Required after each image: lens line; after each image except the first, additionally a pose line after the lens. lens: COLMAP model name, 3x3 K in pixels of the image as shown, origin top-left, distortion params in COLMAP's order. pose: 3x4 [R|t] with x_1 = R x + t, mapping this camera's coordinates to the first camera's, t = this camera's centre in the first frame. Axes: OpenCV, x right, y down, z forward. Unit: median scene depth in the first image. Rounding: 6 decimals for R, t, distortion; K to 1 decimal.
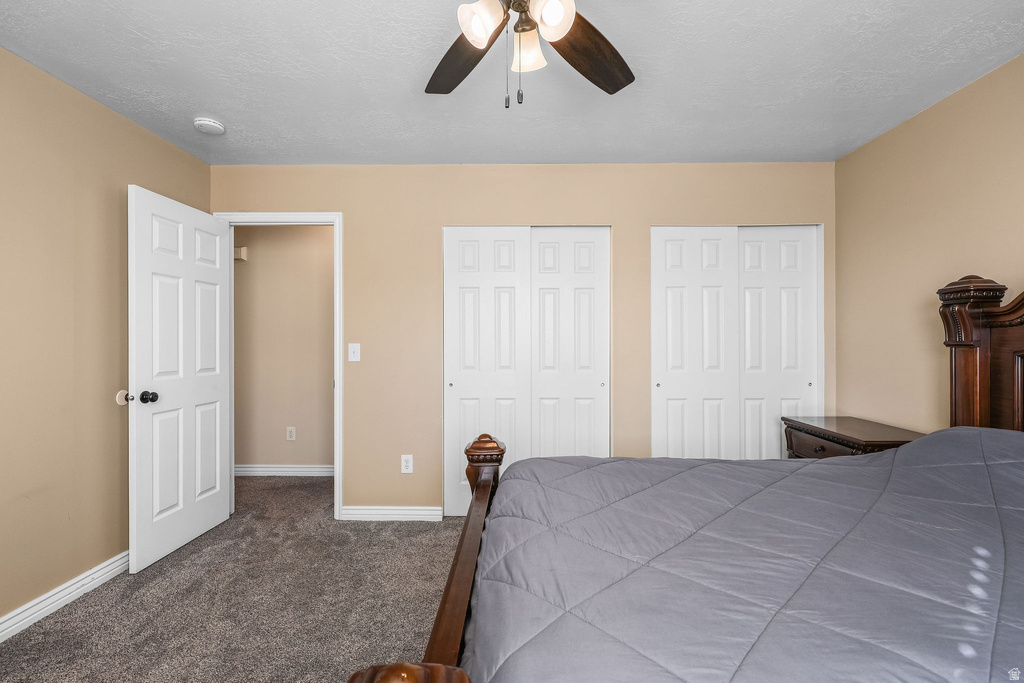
lens RADIAL K [[462.7, 0, 531.5], [0, 462.7, 337.1], [0, 0, 1]] dist [-0.004499, 0.000311]
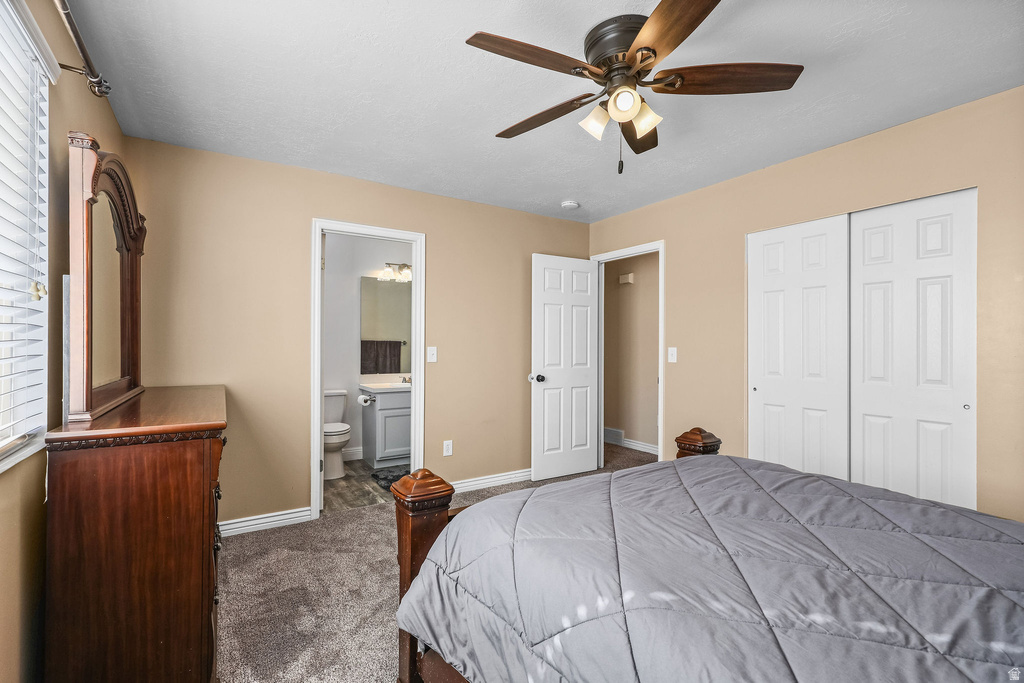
lens RADIAL K [[462.7, 0, 510.4], [0, 462.7, 336.7], [0, 0, 1]] dist [-0.004499, 0.000311]
pose [[0.545852, -0.010643, -0.837814, 0.440795], [0.000815, 0.999926, -0.012172, 0.000209], [0.837881, 0.005961, 0.545820, -0.004298]]
